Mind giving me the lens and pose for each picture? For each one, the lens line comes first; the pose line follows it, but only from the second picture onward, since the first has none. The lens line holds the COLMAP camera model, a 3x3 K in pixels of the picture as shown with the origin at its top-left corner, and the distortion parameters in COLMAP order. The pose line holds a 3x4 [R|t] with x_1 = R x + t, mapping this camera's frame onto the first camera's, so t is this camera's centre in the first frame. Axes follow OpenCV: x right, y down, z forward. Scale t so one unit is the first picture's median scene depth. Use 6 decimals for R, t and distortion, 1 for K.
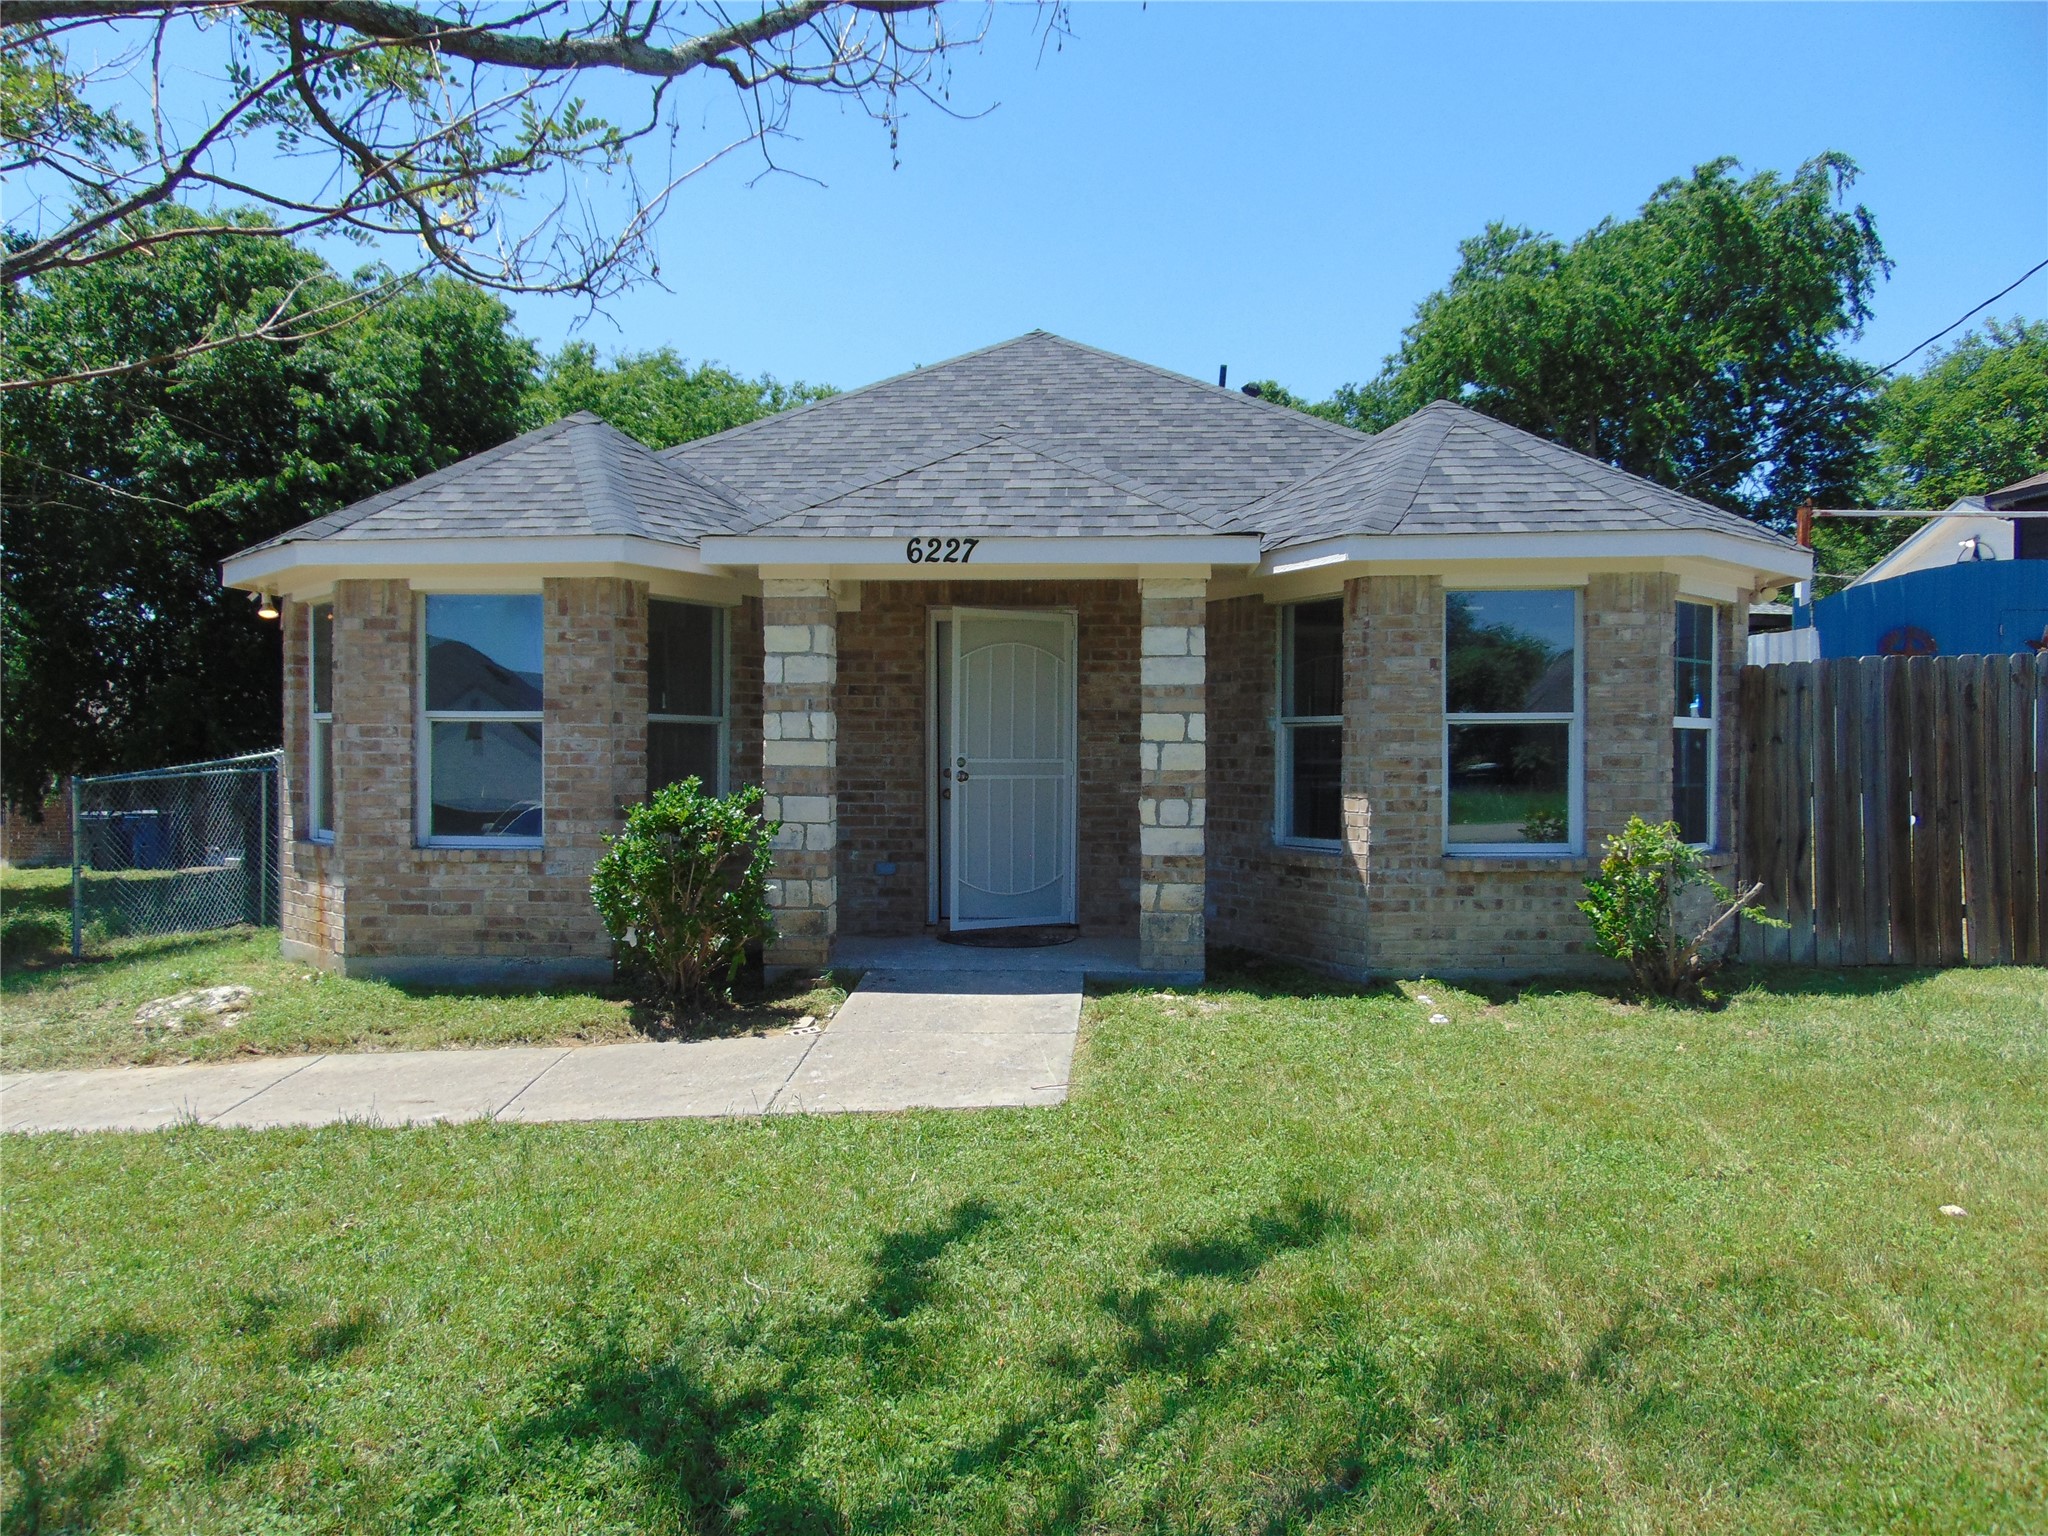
lens RADIAL K [[1525.4, 0, 1024.0], [0, 1525.4, 768.0], [0, 0, 1]] dist [-0.036960, 0.069428]
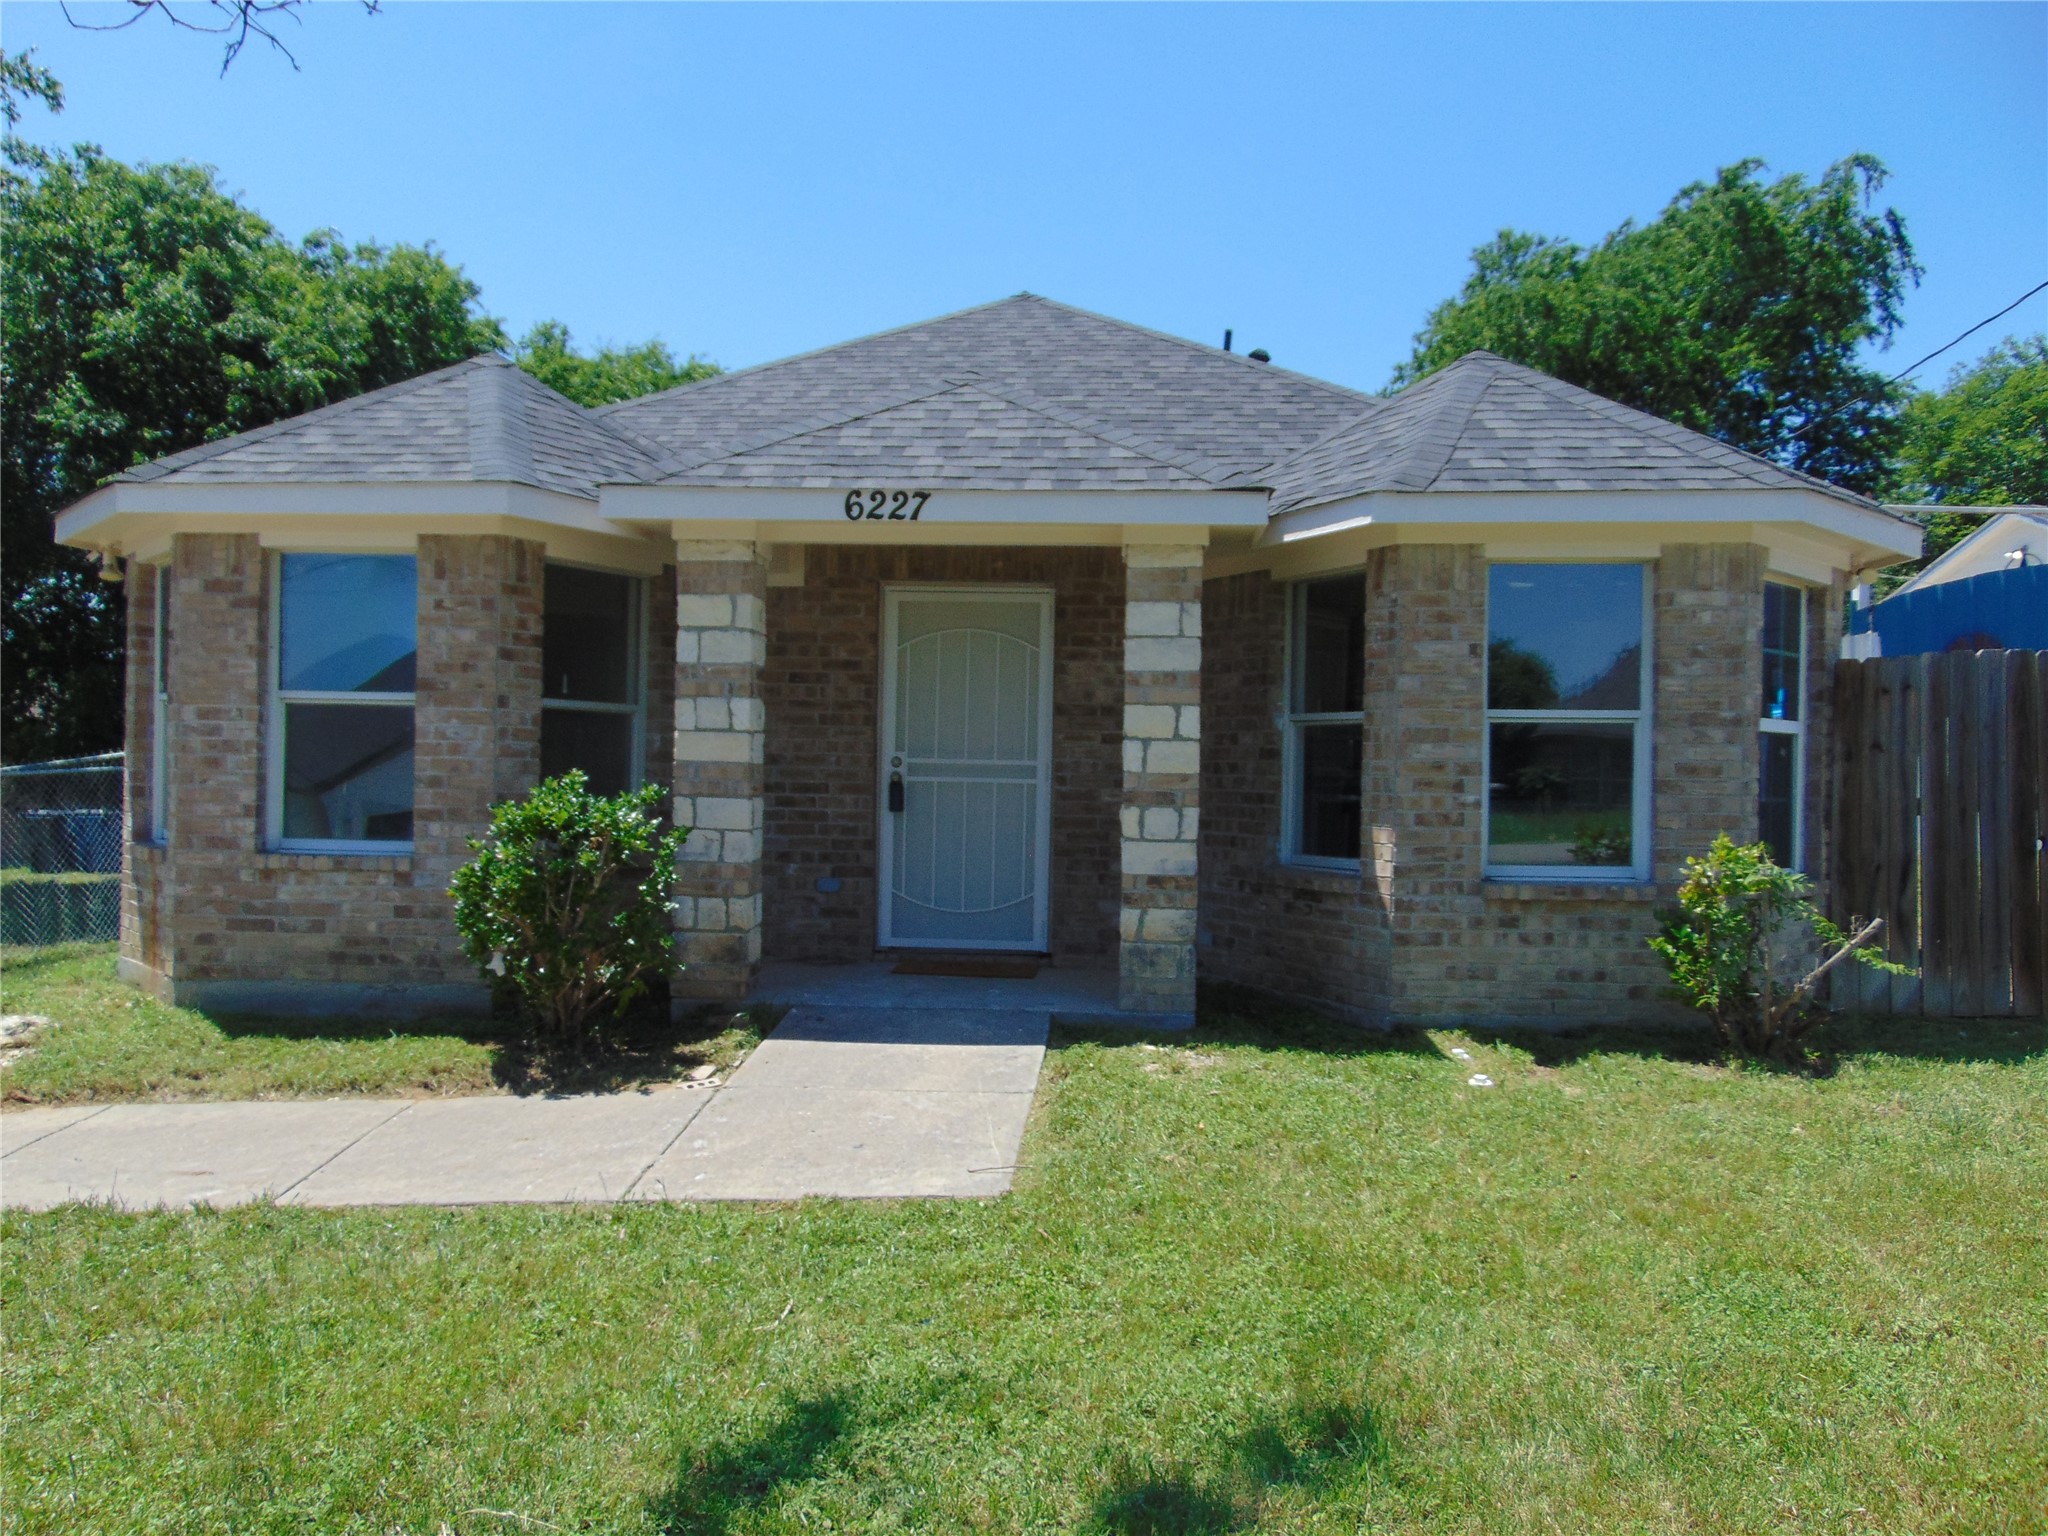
lens RADIAL K [[1525.4, 0, 1024.0], [0, 1525.4, 768.0], [0, 0, 1]] dist [-0.036960, 0.069428]
pose [[0.999895, 0.014442, -0.001113, 0.023379], [-0.014452, 0.999848, -0.009760, 0.008014], [0.000972, 0.009775, 0.999952, 0.160740]]
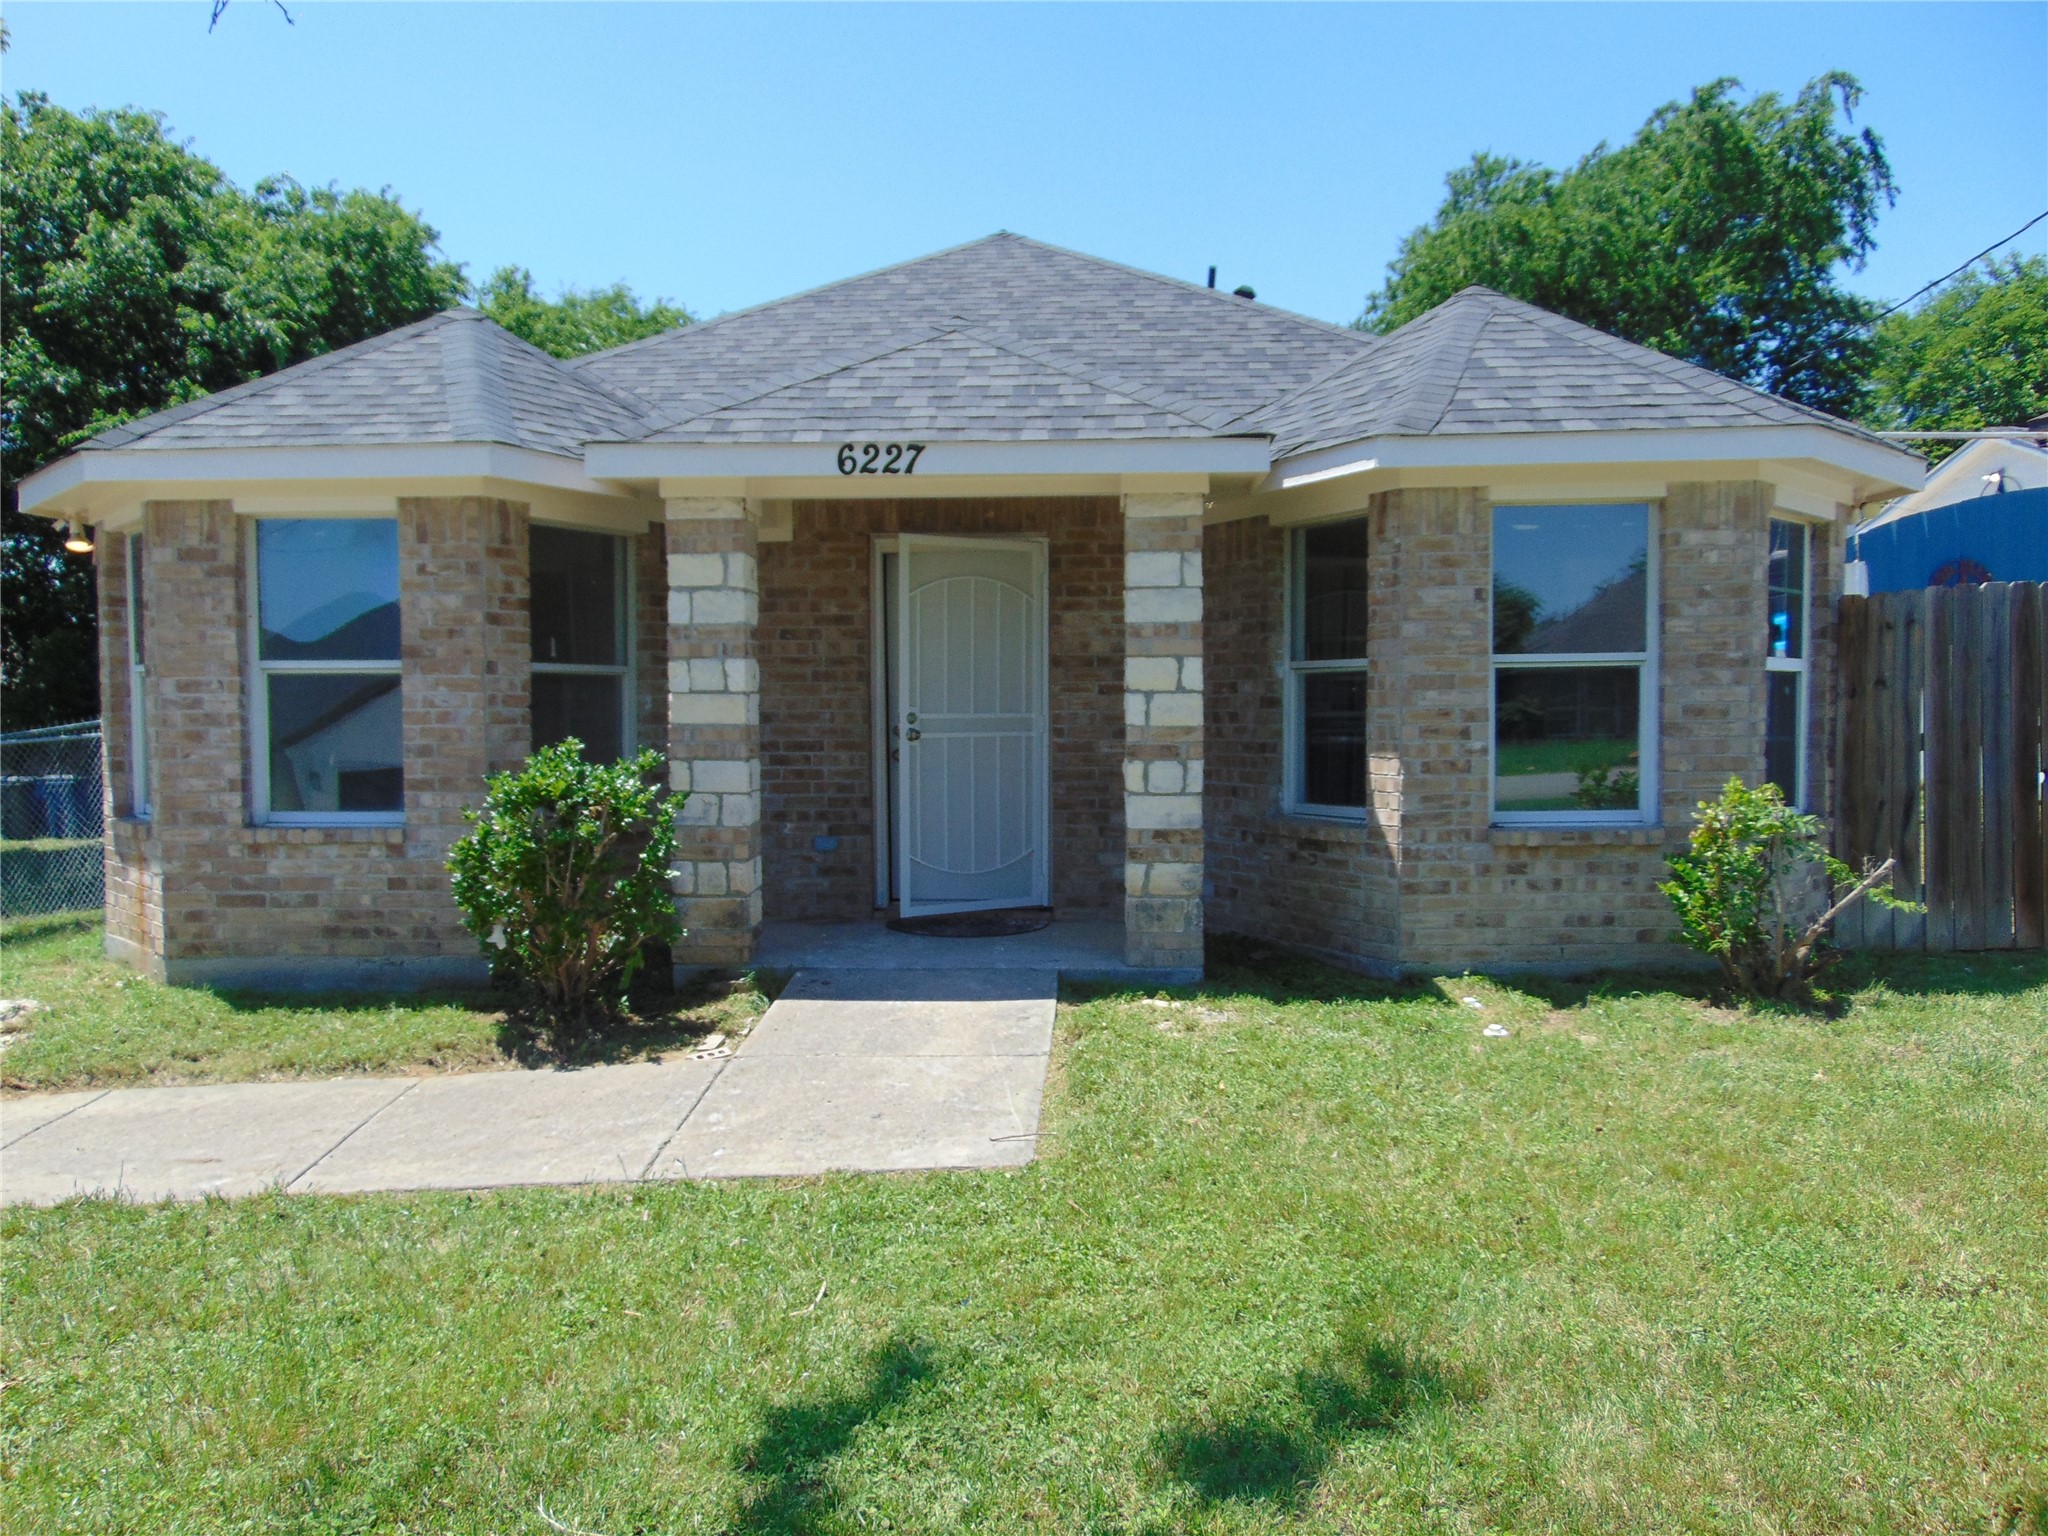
lens RADIAL K [[1525.4, 0, 1024.0], [0, 1525.4, 768.0], [0, 0, 1]] dist [-0.036960, 0.069428]
pose [[0.999848, -0.008097, 0.015424, 0.008756], [0.007631, 0.999520, 0.030042, -0.001012], [-0.015660, -0.029920, 0.999430, 0.172245]]
